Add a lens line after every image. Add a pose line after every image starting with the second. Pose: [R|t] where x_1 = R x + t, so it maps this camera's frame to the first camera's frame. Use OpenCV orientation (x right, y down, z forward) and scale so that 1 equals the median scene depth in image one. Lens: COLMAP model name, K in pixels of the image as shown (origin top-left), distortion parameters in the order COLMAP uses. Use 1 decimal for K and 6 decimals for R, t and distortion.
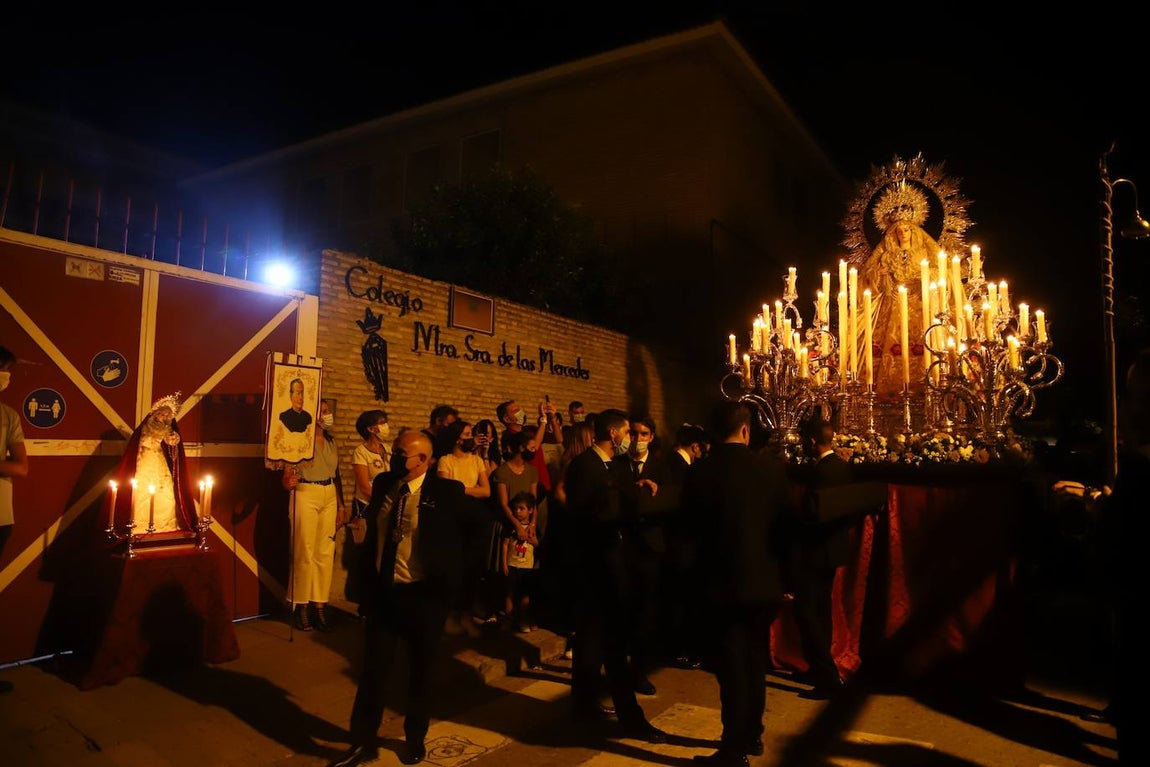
lens RADIAL K [[793.6, 0, 575.0], [0, 793.6, 383.5], [0, 0, 1]] dist [-0.128828, 0.099277]
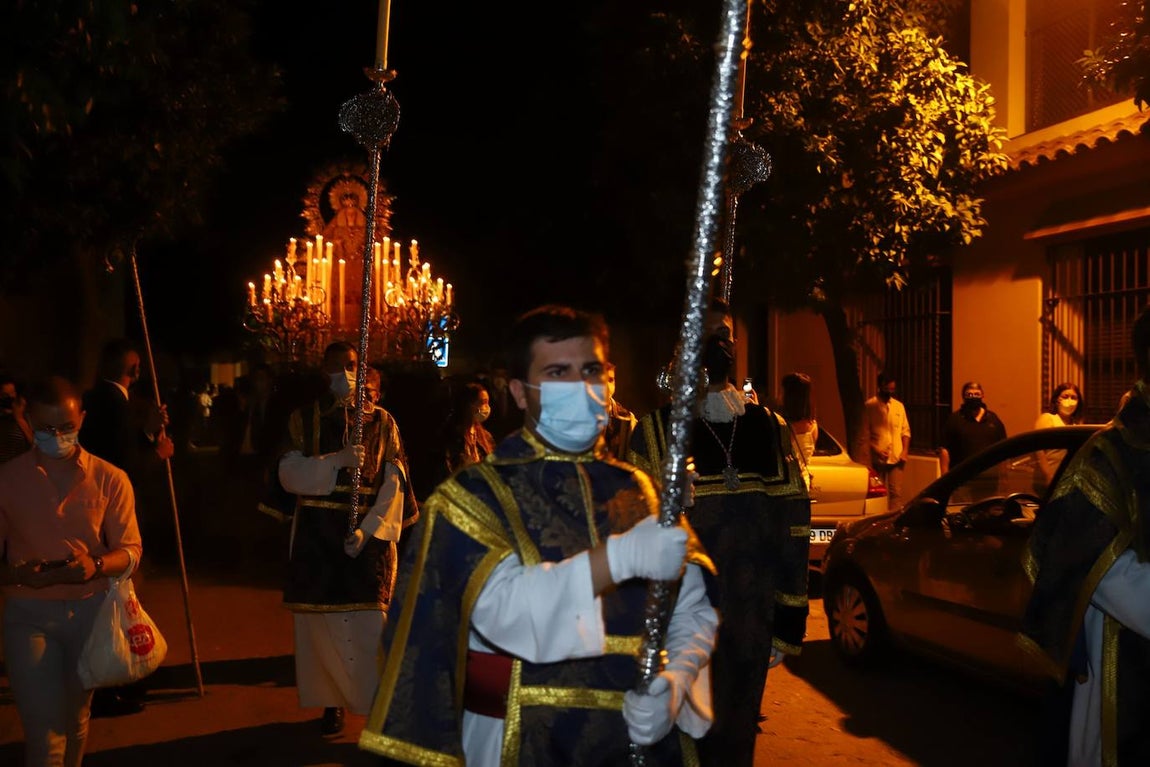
lens RADIAL K [[1081.6, 0, 573.3], [0, 1081.6, 429.1], [0, 0, 1]] dist [-0.045589, 0.002590]
pose [[0.708525, -0.027177, 0.705162, -0.659107], [-0.042278, 0.995829, 0.080859, 0.013371], [-0.704418, -0.087103, 0.704421, -0.664862]]
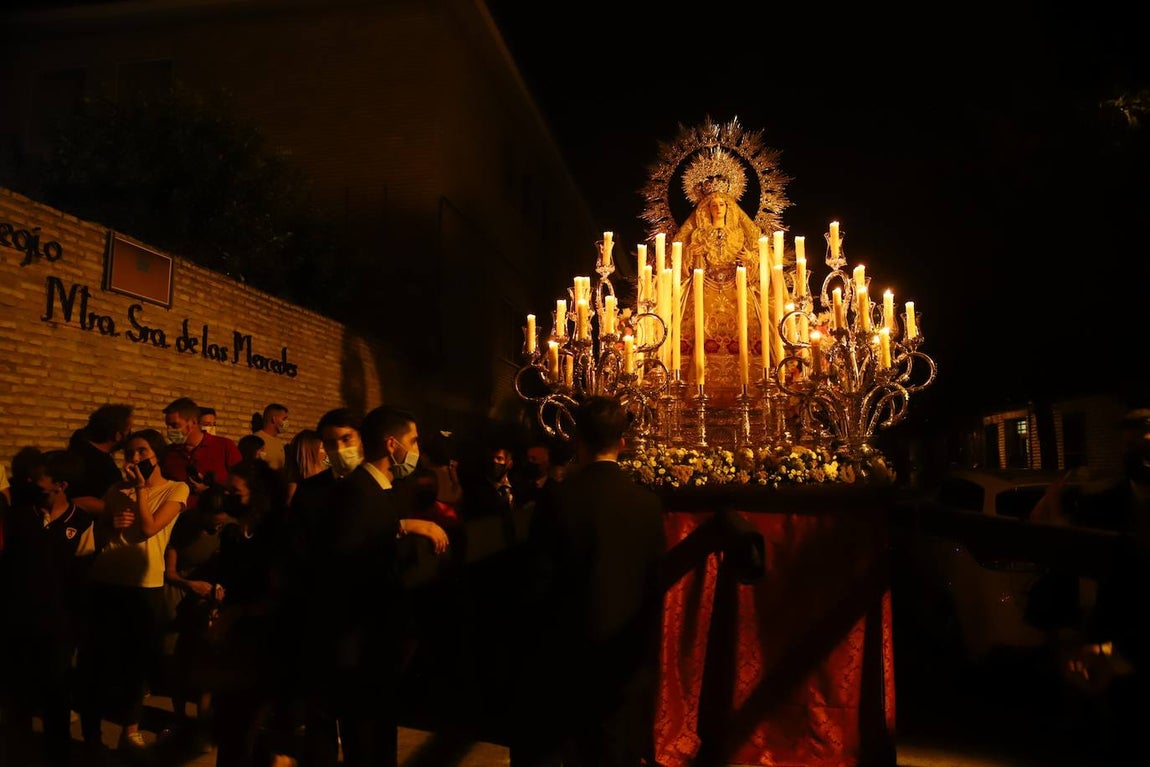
lens RADIAL K [[843.9, 0, 575.0], [0, 843.9, 383.5], [0, 0, 1]] dist [-0.113905, 0.096062]
pose [[0.926549, 0.027778, 0.375146, -0.053521], [-0.022299, 0.999572, -0.018939, 0.016122], [-0.375512, 0.009183, 0.926772, 0.220883]]
